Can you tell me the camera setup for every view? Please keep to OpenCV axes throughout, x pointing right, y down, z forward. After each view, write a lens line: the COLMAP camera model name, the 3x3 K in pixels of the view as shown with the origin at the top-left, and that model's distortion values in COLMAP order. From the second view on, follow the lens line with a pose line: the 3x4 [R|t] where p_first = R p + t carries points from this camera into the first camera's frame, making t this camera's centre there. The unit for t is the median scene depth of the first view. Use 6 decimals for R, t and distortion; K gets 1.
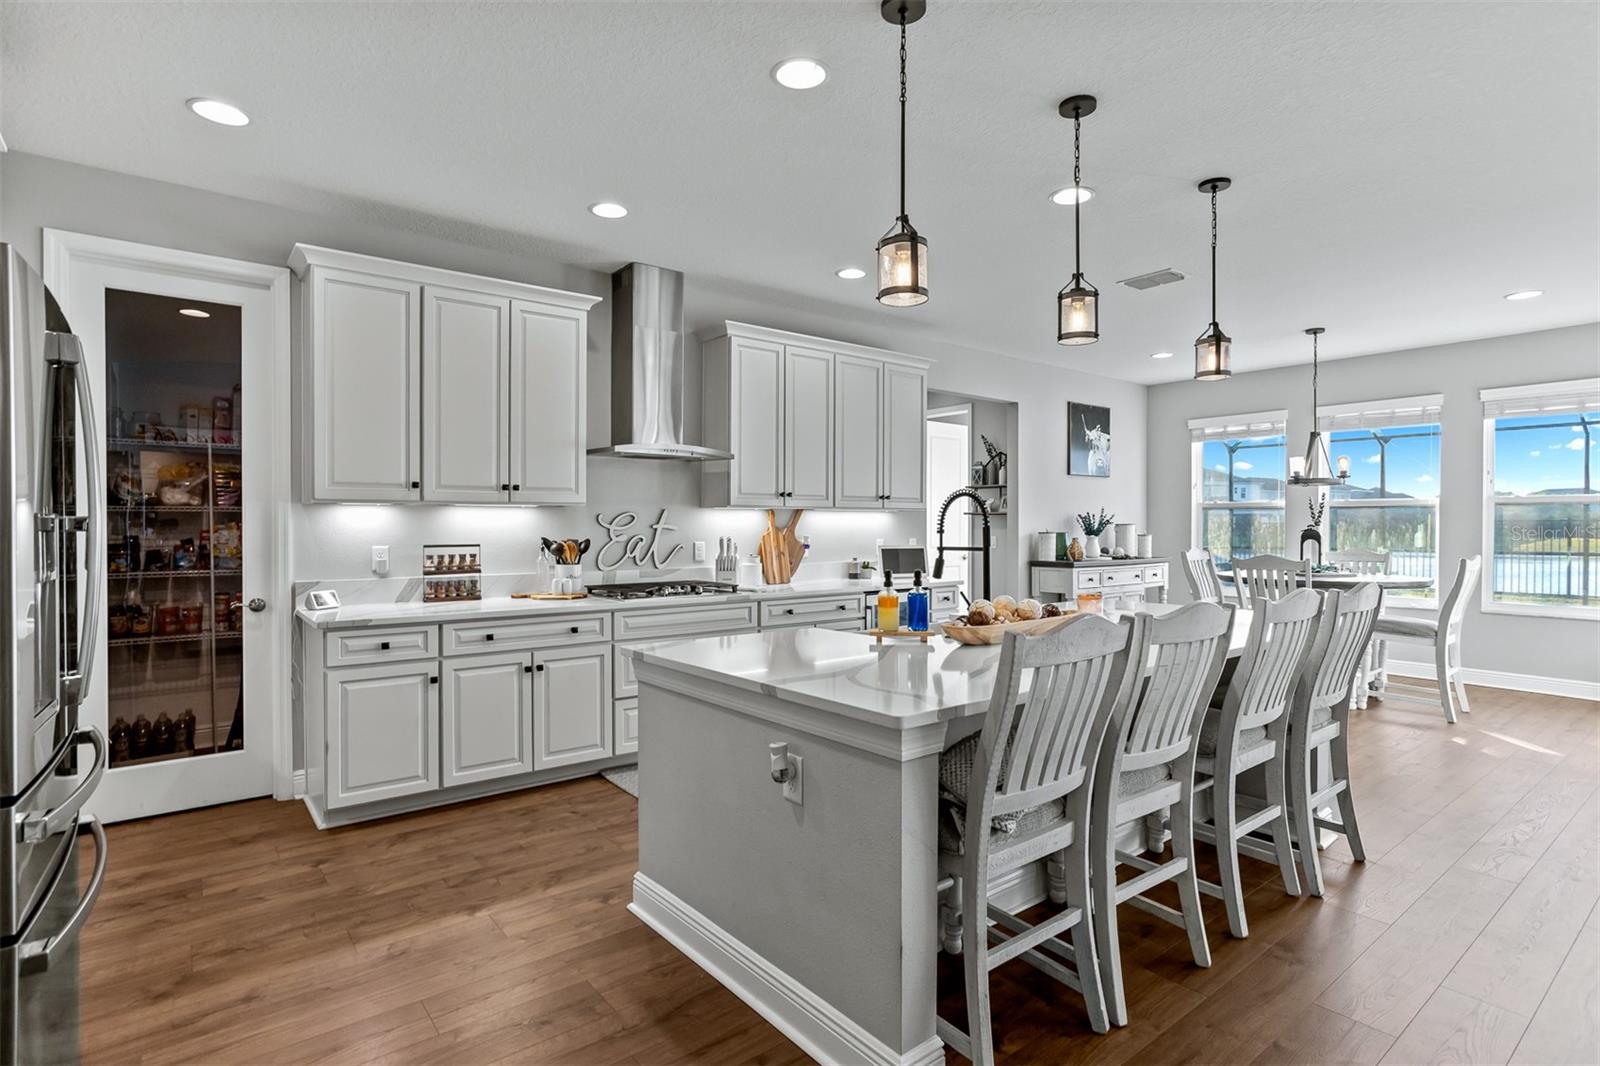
lens RADIAL K [[818.9, 0, 799.3], [0, 818.9, 531.3], [0, 0, 1]] dist [-0.030081, 0.021794]
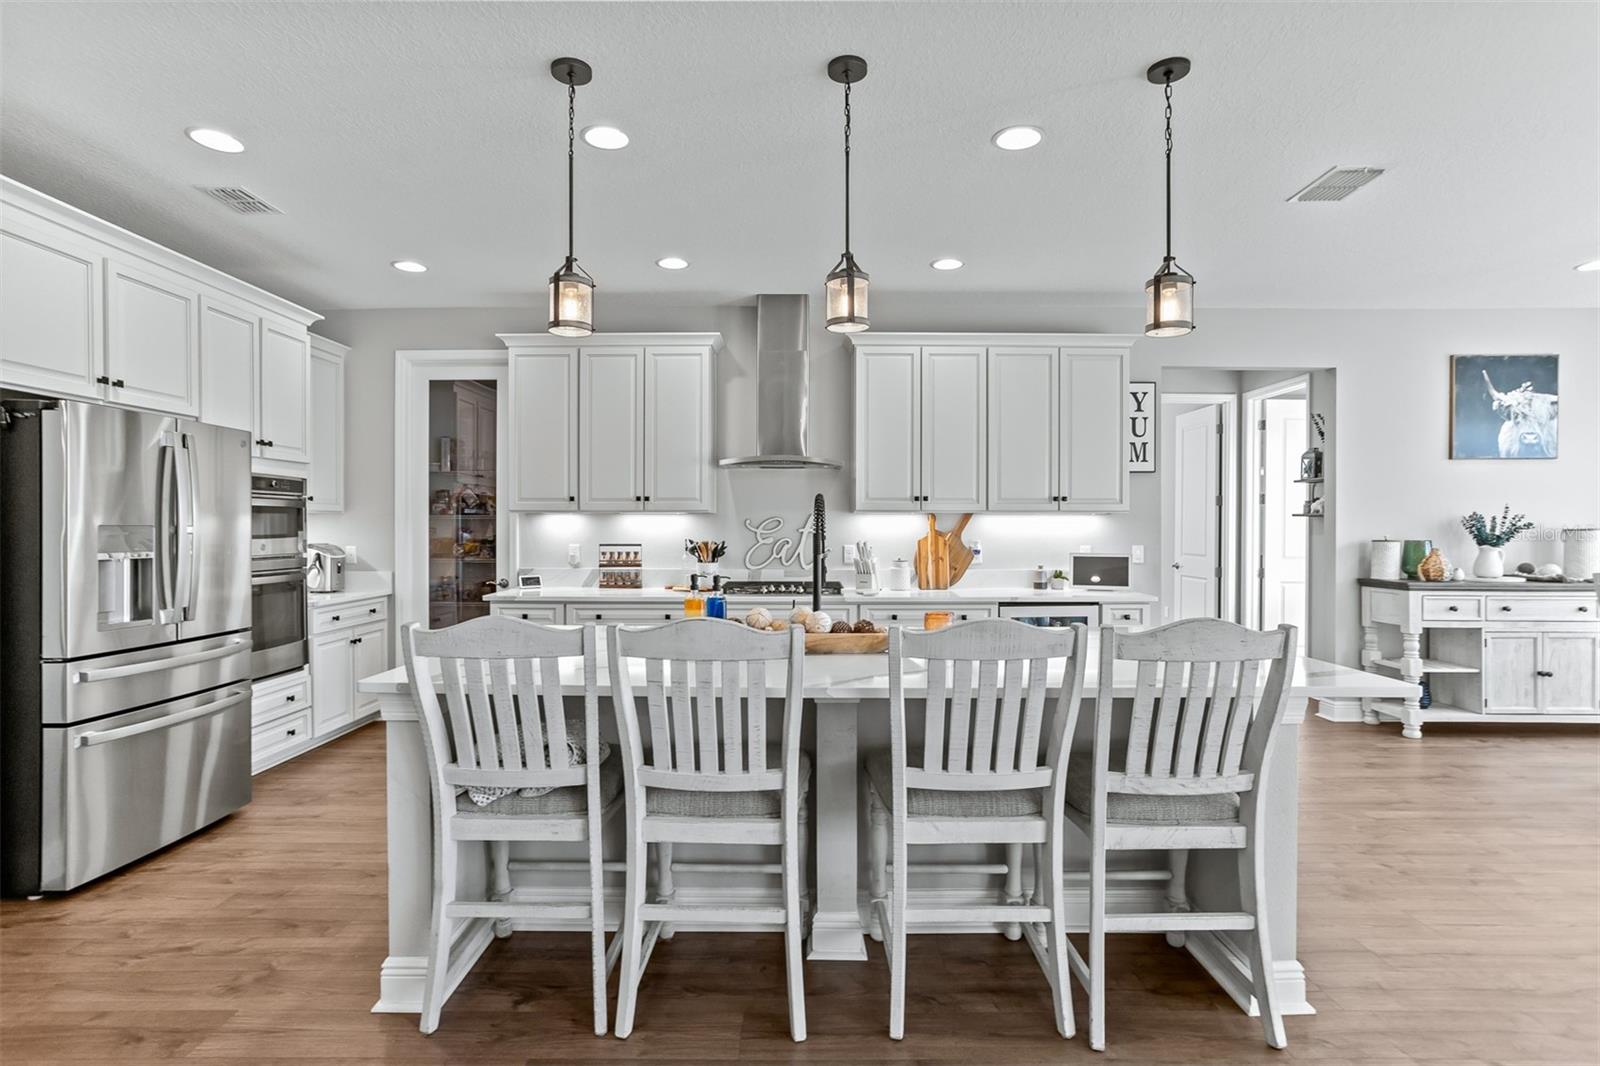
lens RADIAL K [[798.0, 0, 789.4], [0, 798.0, 531.9], [0, 0, 1]] dist [-0.013487, 0.017515]
pose [[0.777636, 0.002261, -0.628710, 0.462803], [-0.006503, 0.999969, -0.004447, 0.000669], [0.628681, 0.007547, 0.777627, 0.149740]]
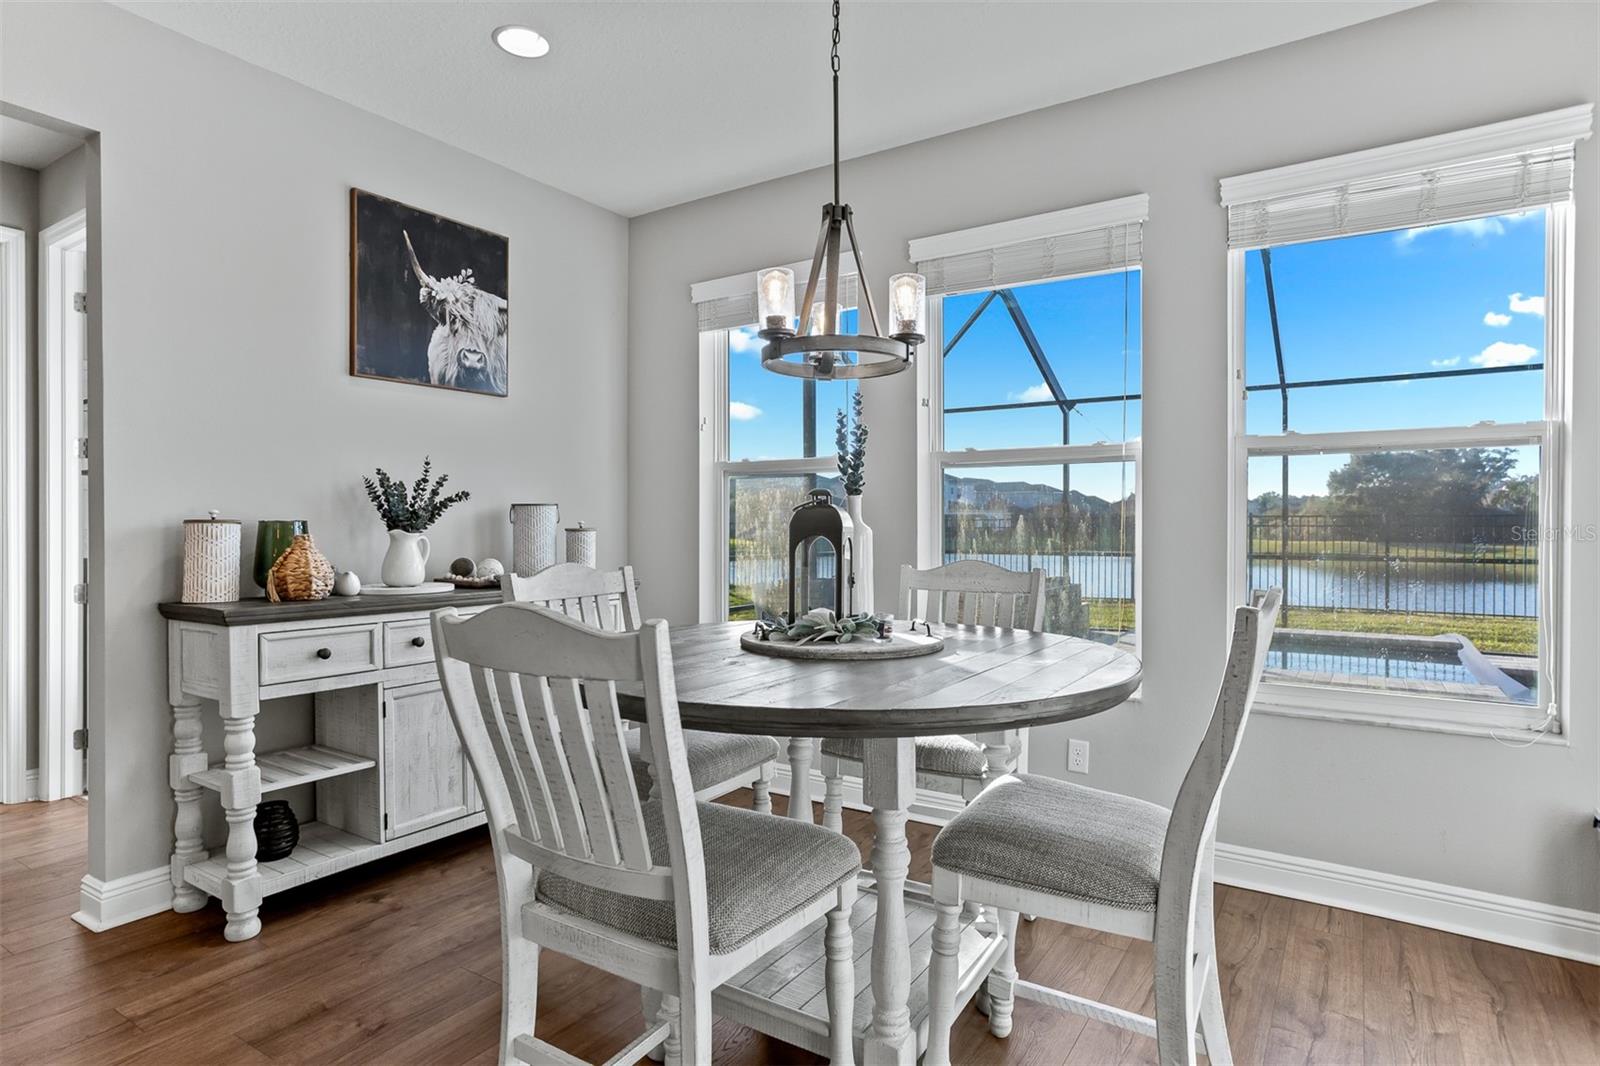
lens RADIAL K [[888.9, 0, 854.5], [0, 888.9, 526.5], [0, 0, 1]] dist [-0.003628, -0.000550]
pose [[0.932197, -0.003352, 0.361935, 0.581019], [0.007806, 0.999911, -0.010845, 0.014170], [-0.361866, 0.012935, 0.932140, 0.750927]]
